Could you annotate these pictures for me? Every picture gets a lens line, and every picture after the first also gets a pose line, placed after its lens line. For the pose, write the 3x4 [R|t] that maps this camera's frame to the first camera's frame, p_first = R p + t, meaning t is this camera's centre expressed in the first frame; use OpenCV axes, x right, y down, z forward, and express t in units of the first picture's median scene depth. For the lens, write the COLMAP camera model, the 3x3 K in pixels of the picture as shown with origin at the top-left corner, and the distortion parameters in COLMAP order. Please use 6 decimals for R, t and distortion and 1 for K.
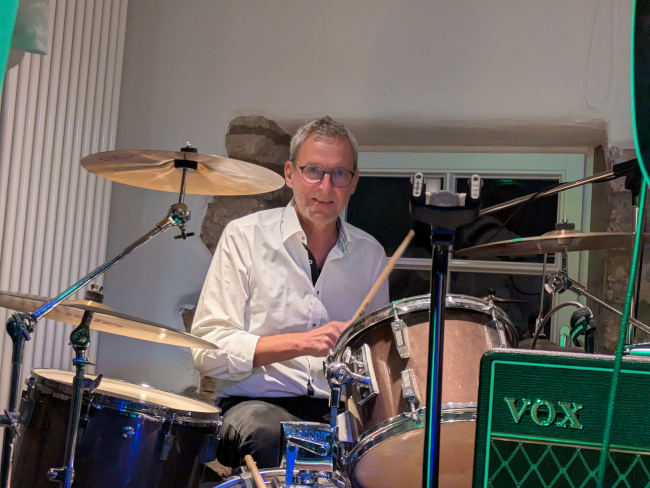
lens RADIAL K [[1096.9, 0, 324.6], [0, 1096.9, 242.7], [0, 0, 1]] dist [0.008067, 0.000000]
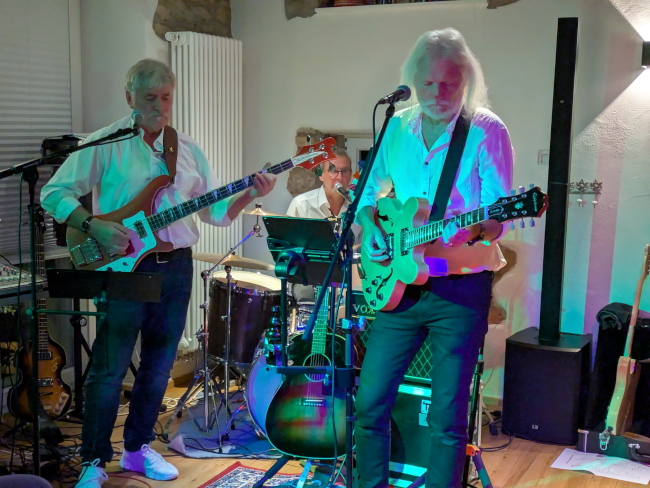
lens RADIAL K [[961.4, 0, 309.2], [0, 961.4, 272.8], [0, 0, 1]] dist [0.034848, 0.000000]
pose [[0.983414, -0.020176, -0.180251, 0.377381], [0.062605, 0.970476, 0.232930, -0.418329], [0.170230, -0.240351, 0.955643, -1.151647]]
